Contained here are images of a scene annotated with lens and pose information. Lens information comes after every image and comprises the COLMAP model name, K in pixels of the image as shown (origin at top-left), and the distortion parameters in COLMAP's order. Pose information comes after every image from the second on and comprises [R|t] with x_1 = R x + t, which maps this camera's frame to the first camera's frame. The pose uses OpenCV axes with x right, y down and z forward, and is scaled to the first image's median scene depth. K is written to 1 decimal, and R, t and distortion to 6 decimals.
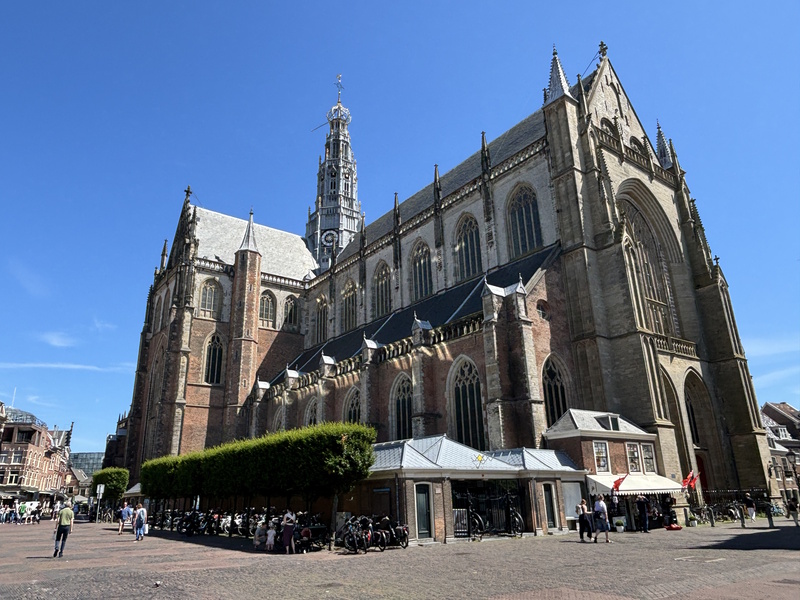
lens RADIAL K [[564.6, 0, 399.9], [0, 564.6, 300.4], [0, 0, 1]] dist [-0.000629, -0.000069]
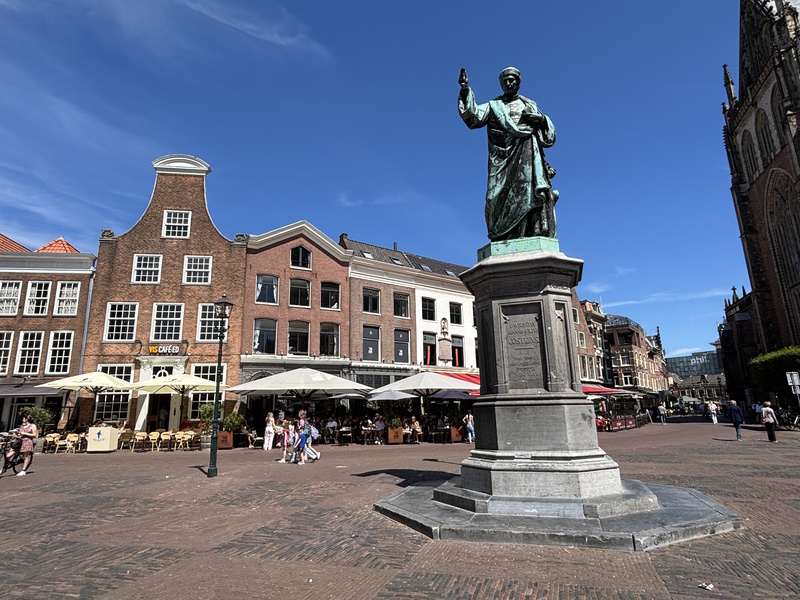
lens RADIAL K [[468.4, 0, 399.8], [0, 468.4, 300.5], [0, 0, 1]] dist [0.004928, 0.002604]
pose [[0.547535, -0.185924, -0.815866, -0.201194], [0.287325, 0.957497, -0.025373, 0.085969], [0.785907, -0.220527, 0.577683, 0.232501]]
